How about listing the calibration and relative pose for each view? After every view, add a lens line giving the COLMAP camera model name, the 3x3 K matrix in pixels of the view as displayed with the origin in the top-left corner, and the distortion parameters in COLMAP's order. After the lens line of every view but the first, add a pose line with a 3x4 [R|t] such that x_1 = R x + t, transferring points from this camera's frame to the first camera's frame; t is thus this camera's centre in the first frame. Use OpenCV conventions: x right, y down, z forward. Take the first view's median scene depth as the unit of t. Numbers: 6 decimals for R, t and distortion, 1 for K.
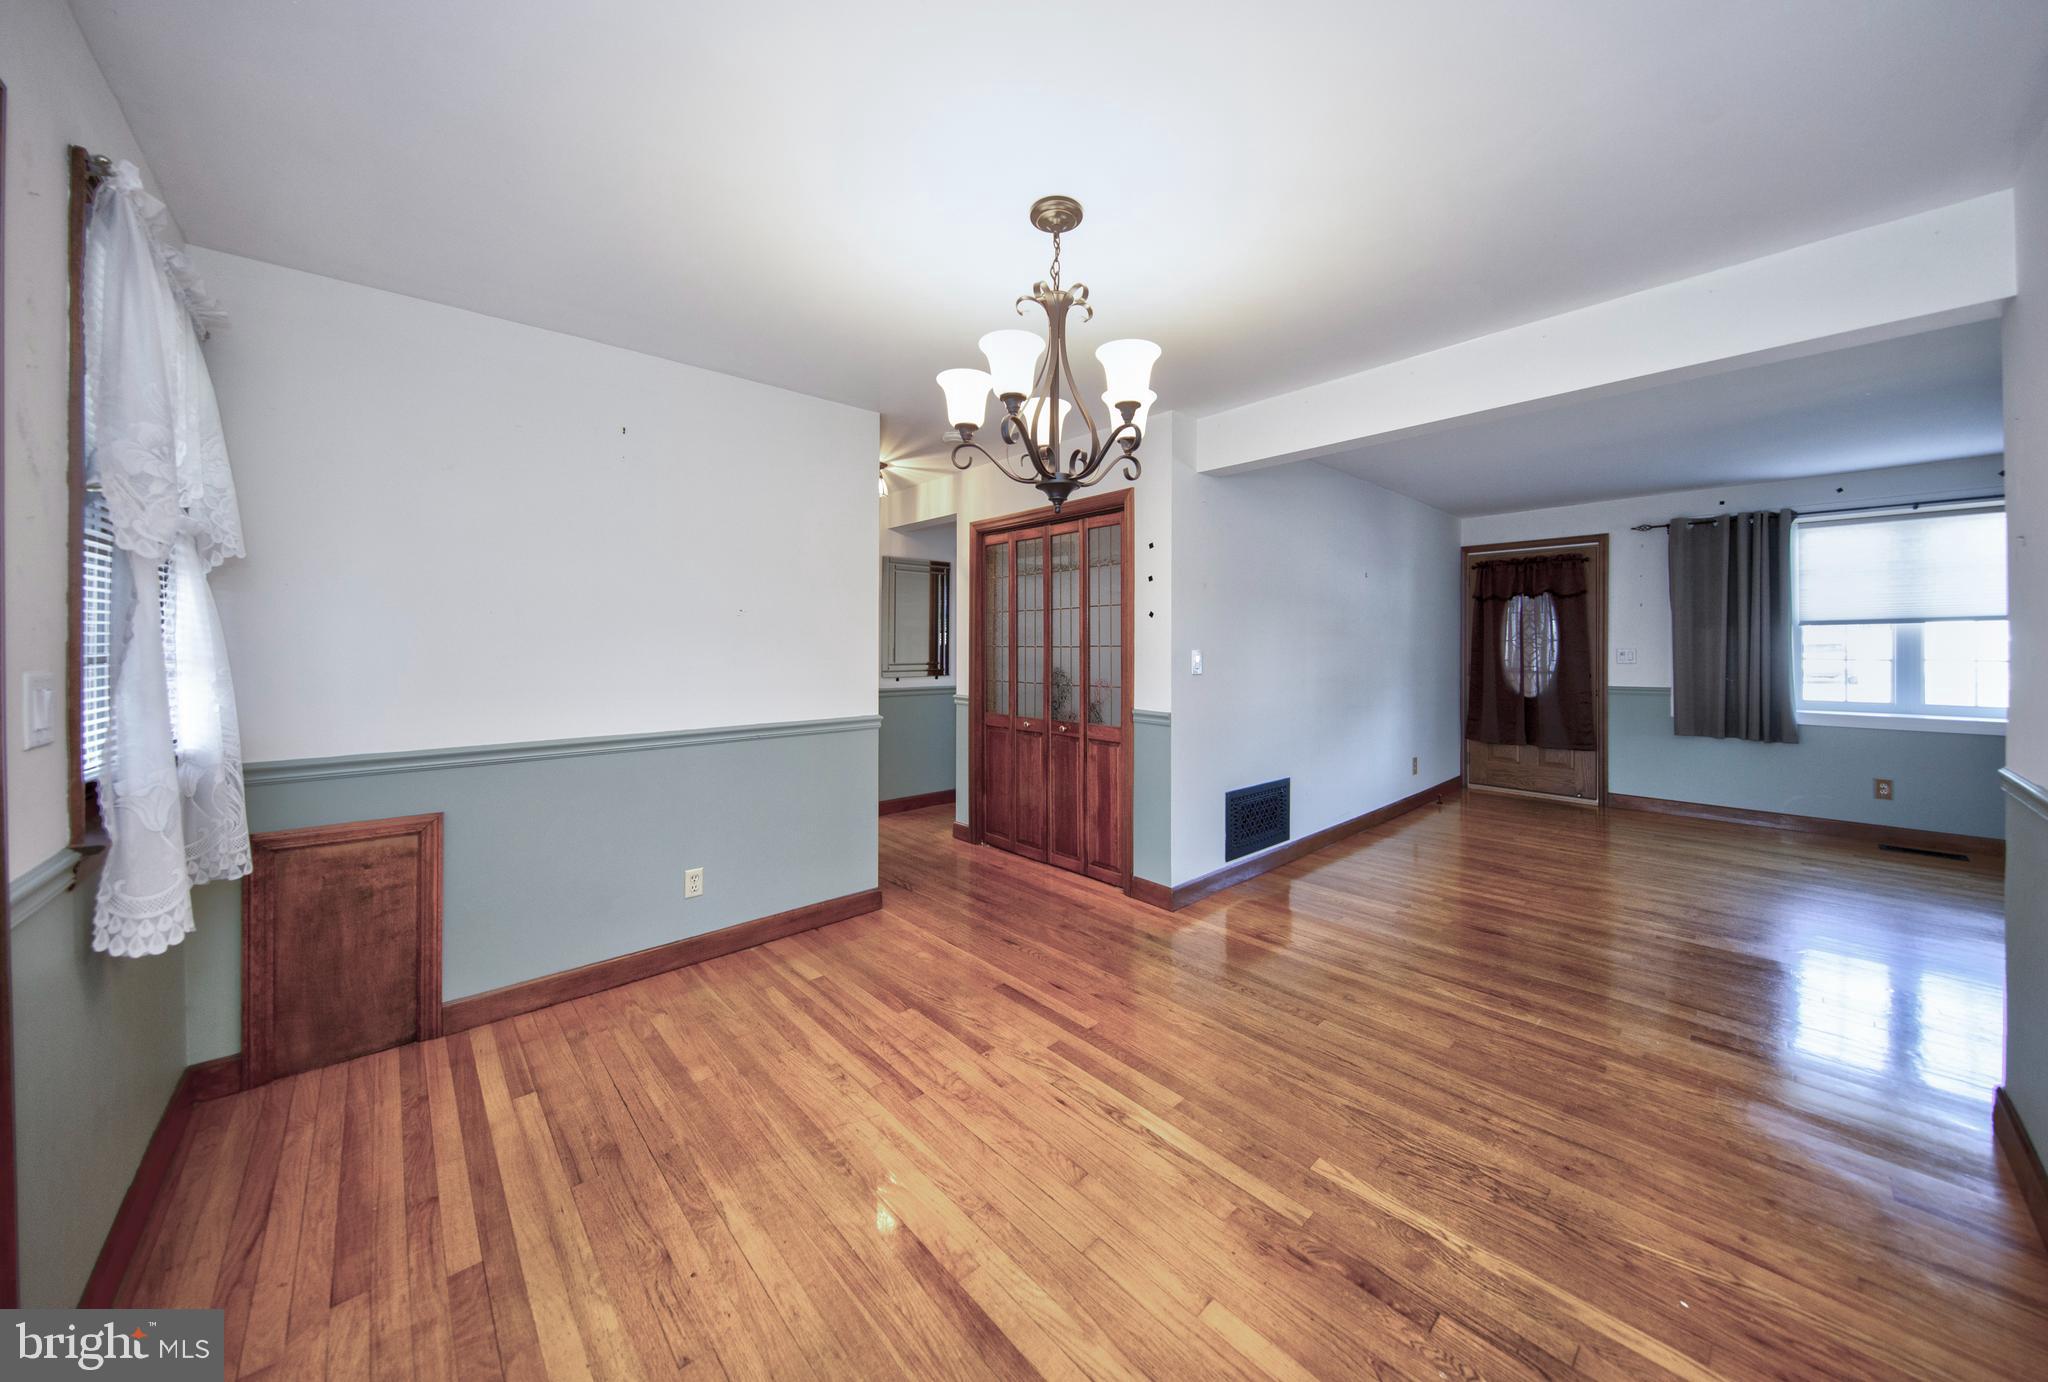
lens RADIAL K [[695.4, 0, 1061.7], [0, 695.4, 640.7], [0, 0, 1]] dist [0.000321, -0.001989]
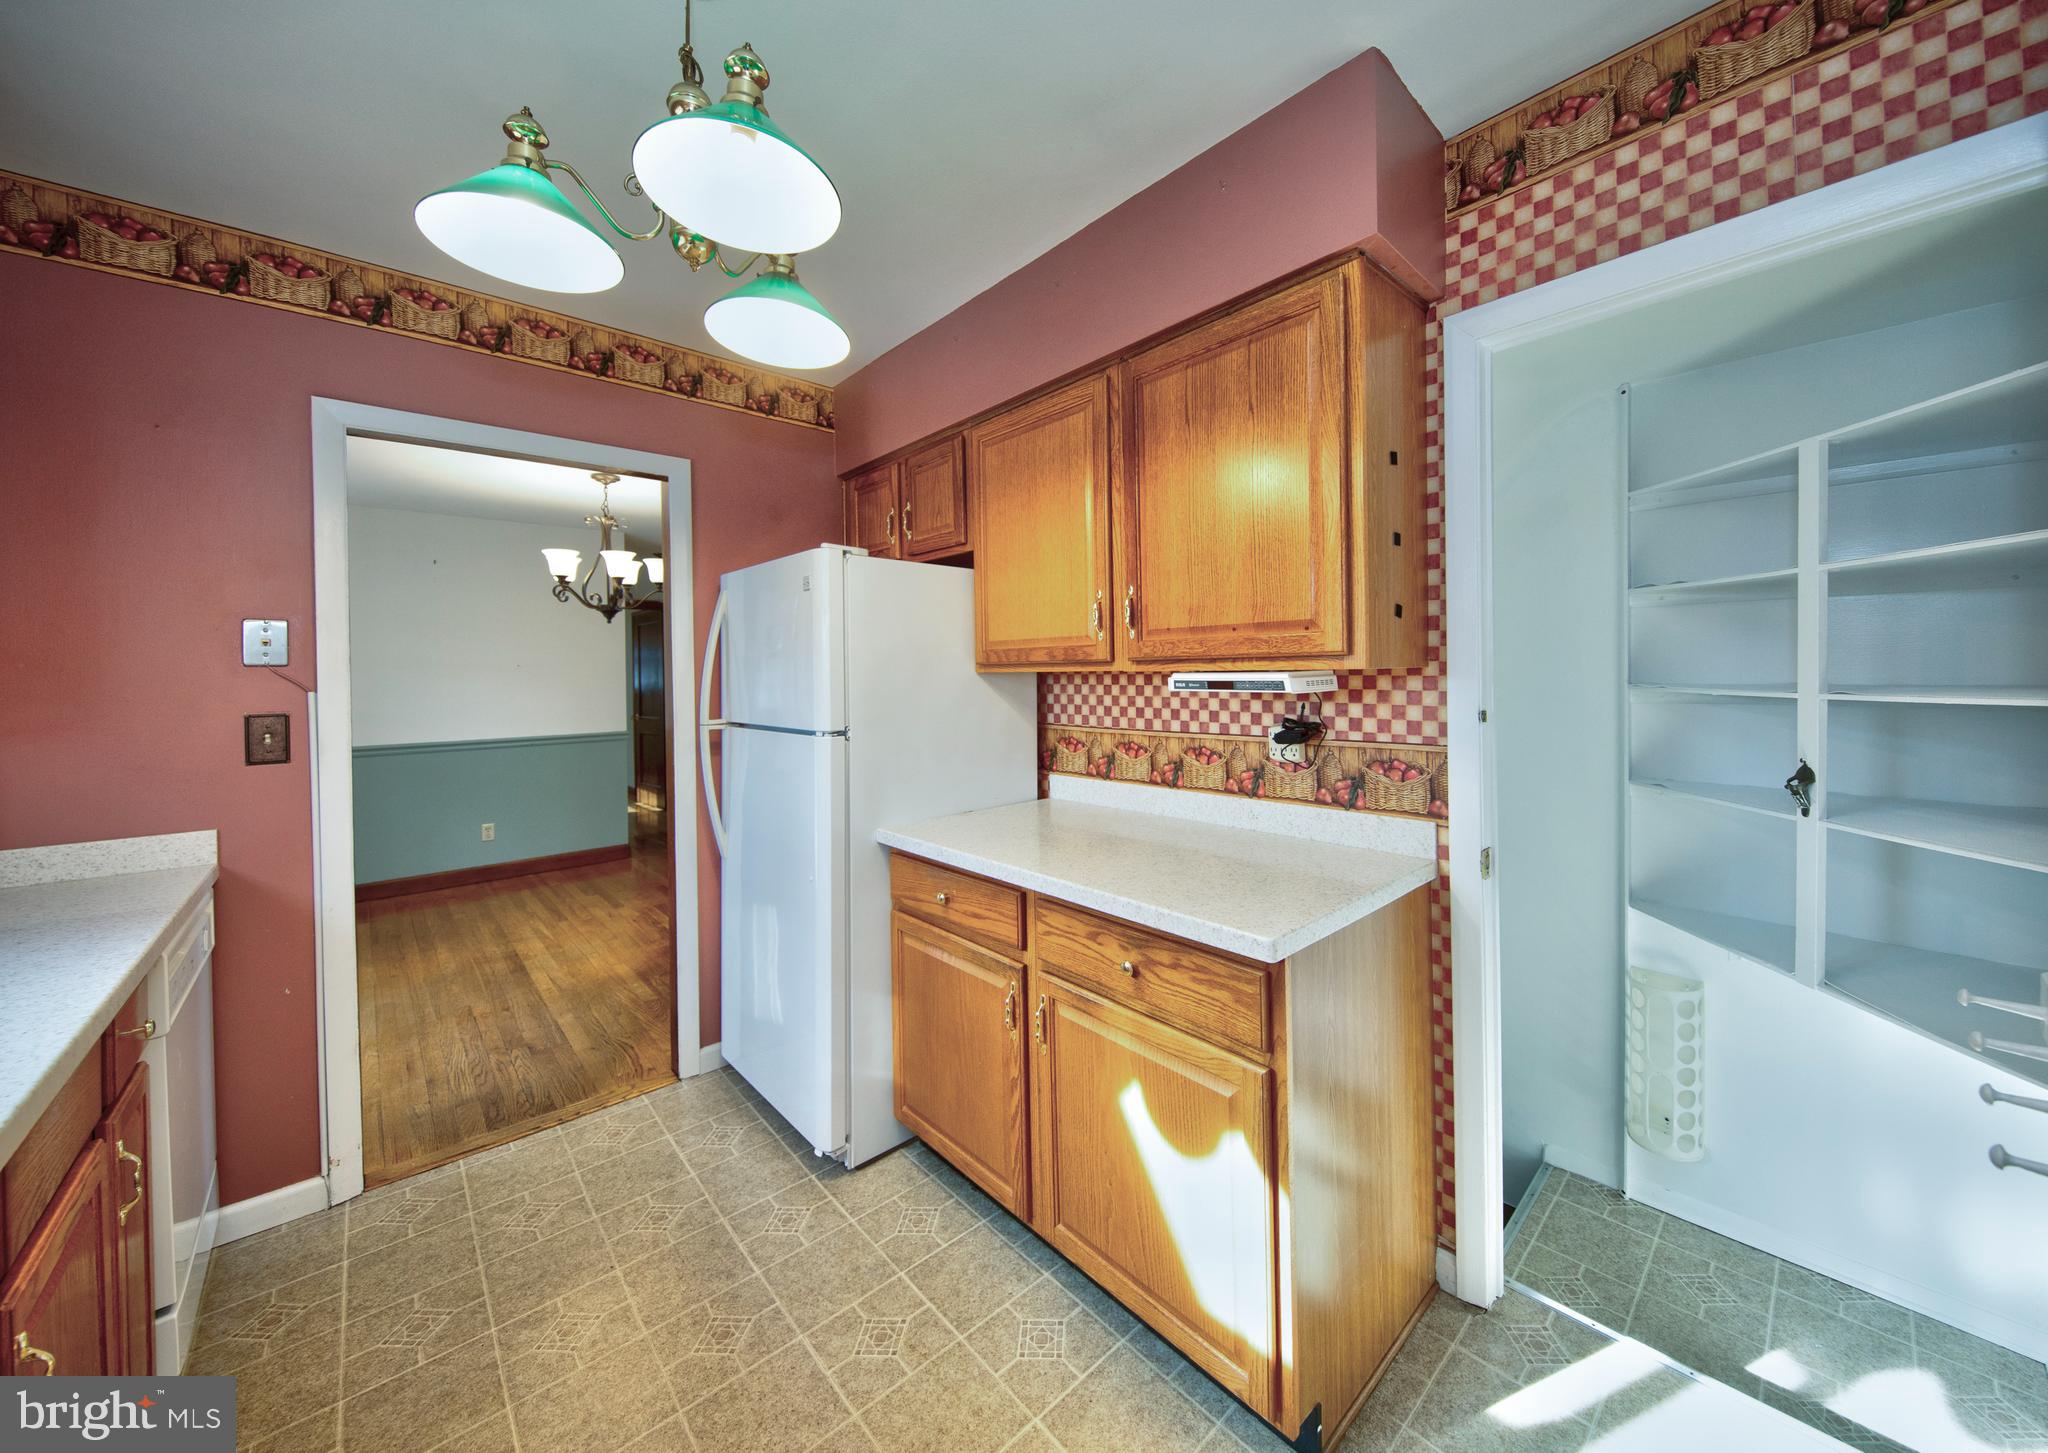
lens RADIAL K [[755.7, 0, 1063.9], [0, 755.7, 670.4], [0, 0, 1]] dist [0.000920, -0.000107]
pose [[0.999806, -0.012082, -0.015558, 0.679020], [0.012179, 0.999907, 0.006187, -0.019812], [0.015482, -0.006375, 0.999860, -0.594752]]
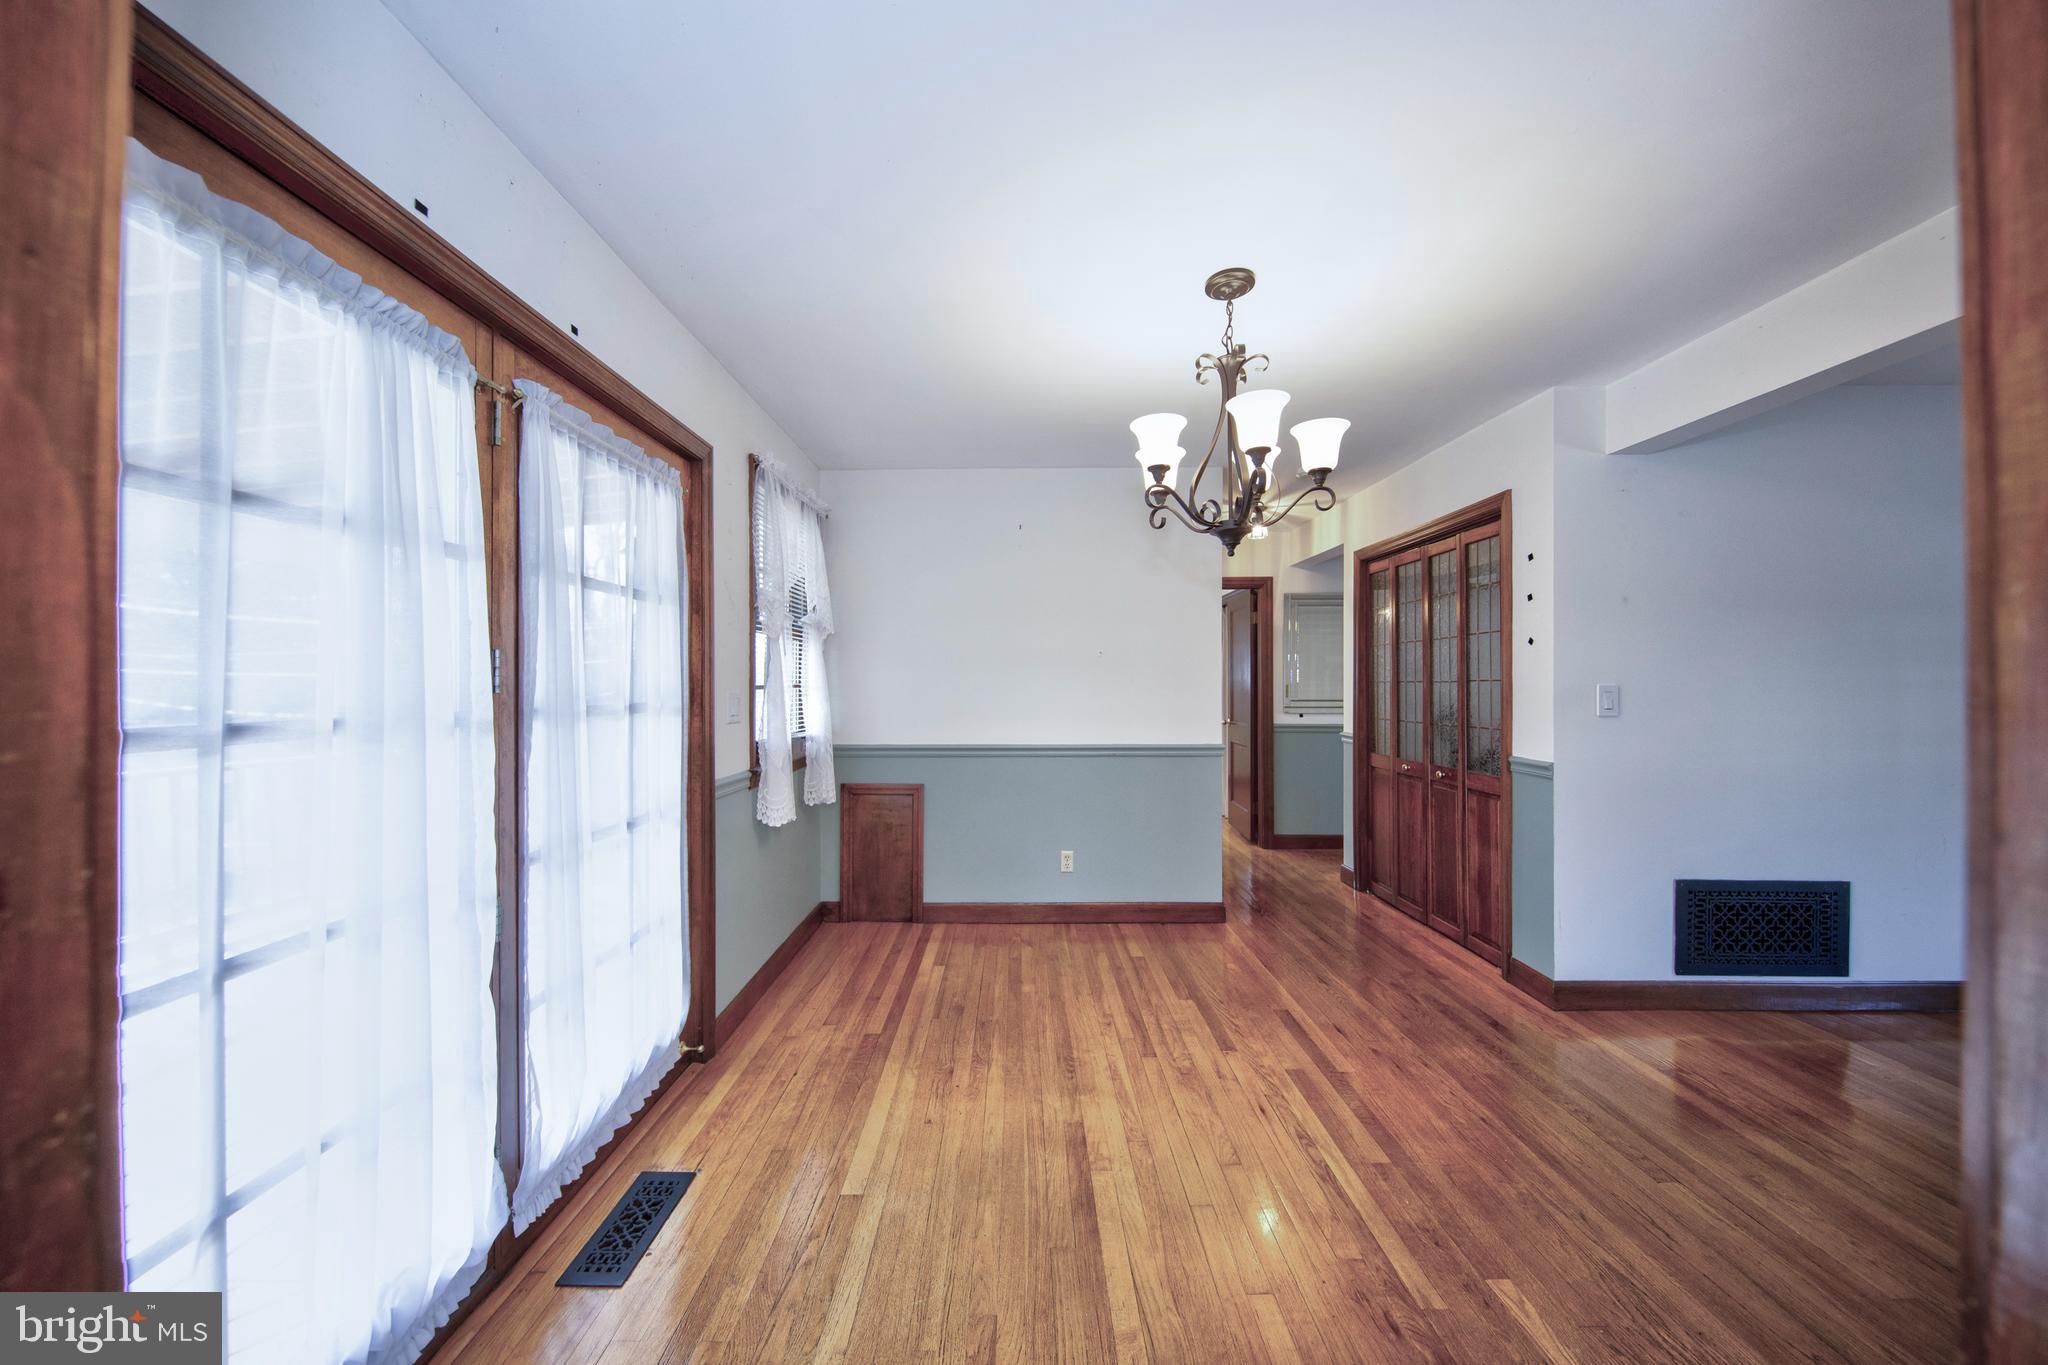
lens RADIAL K [[705.1, 0, 1025.1], [0, 705.1, 679.8], [0, 0, 1]] dist [-0.001465, -0.001049]
pose [[0.726124, -0.003077, -0.687556, 0.260284], [0.002781, 0.999995, -0.001539, 0.006812], [0.687558, -0.000795, 0.726129, -0.011818]]
